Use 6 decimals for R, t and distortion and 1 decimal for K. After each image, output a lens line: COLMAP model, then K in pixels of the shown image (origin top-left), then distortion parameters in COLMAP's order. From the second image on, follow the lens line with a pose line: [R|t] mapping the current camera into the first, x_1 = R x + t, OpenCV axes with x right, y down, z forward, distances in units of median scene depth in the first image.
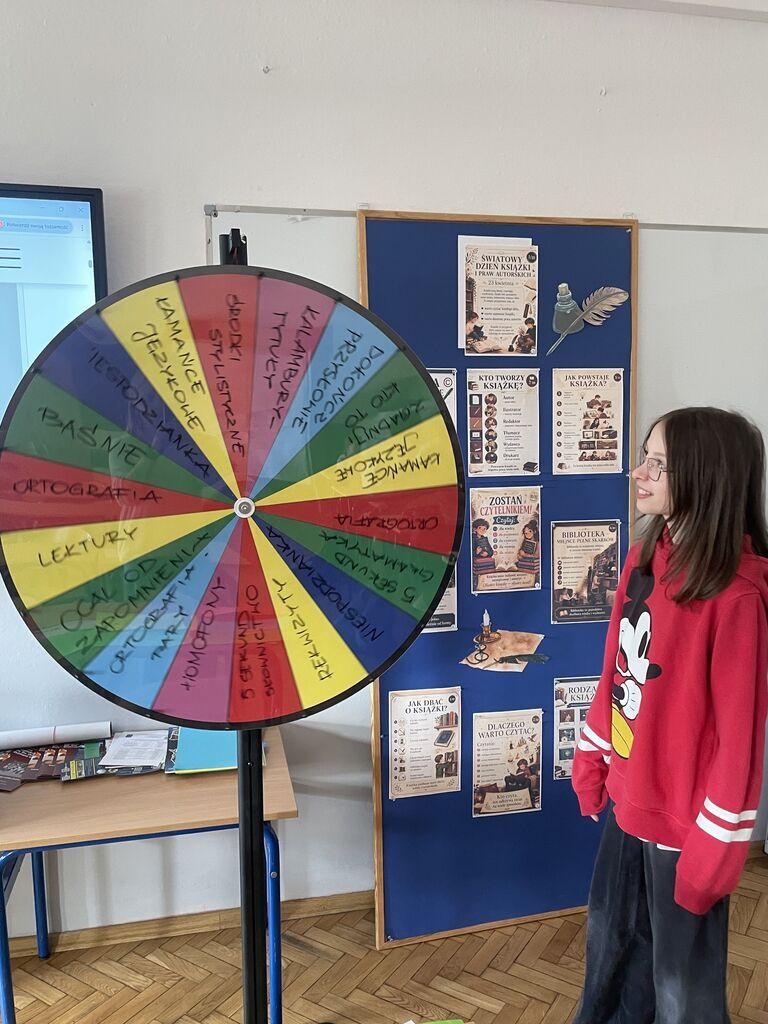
lens RADIAL K [[855.6, 0, 389.9], [0, 855.6, 525.2], [0, 0, 1]] dist [0.102961, -0.142261]
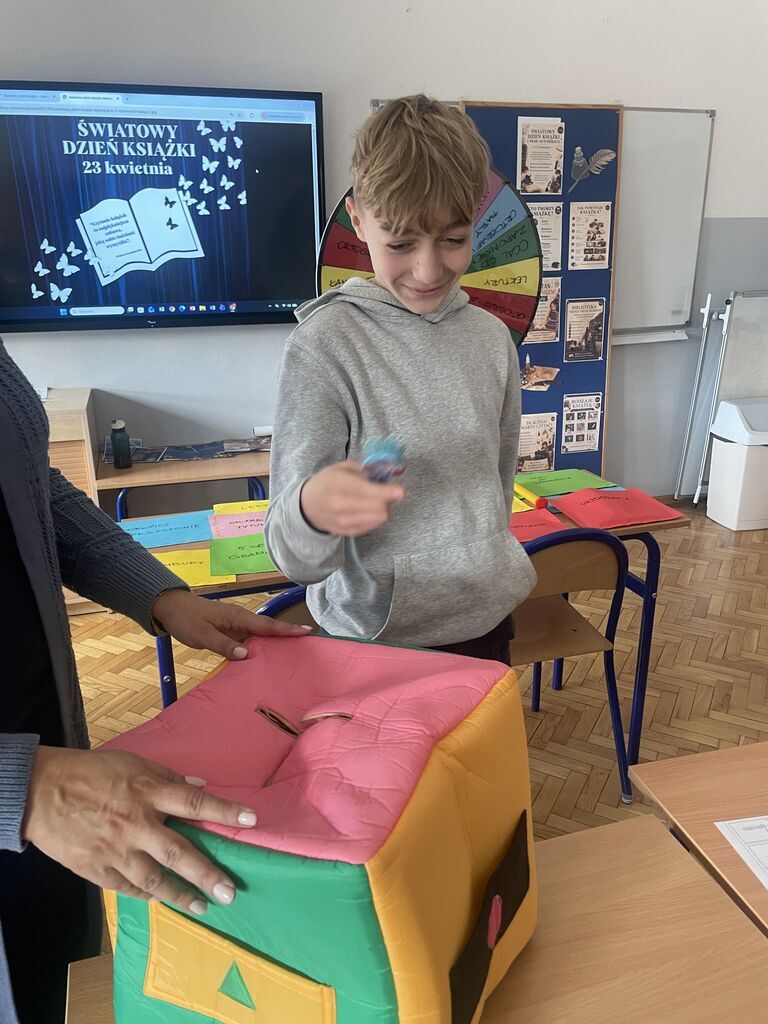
lens RADIAL K [[775.9, 0, 384.7], [0, 775.9, 505.9], [0, 0, 1]] dist [0.089595, -0.112844]
pose [[0.996819, -0.034961, 0.071628, -0.298575], [0.020891, 0.981851, 0.188501, 0.099011], [-0.076918, -0.186405, 0.979457, -0.564742]]
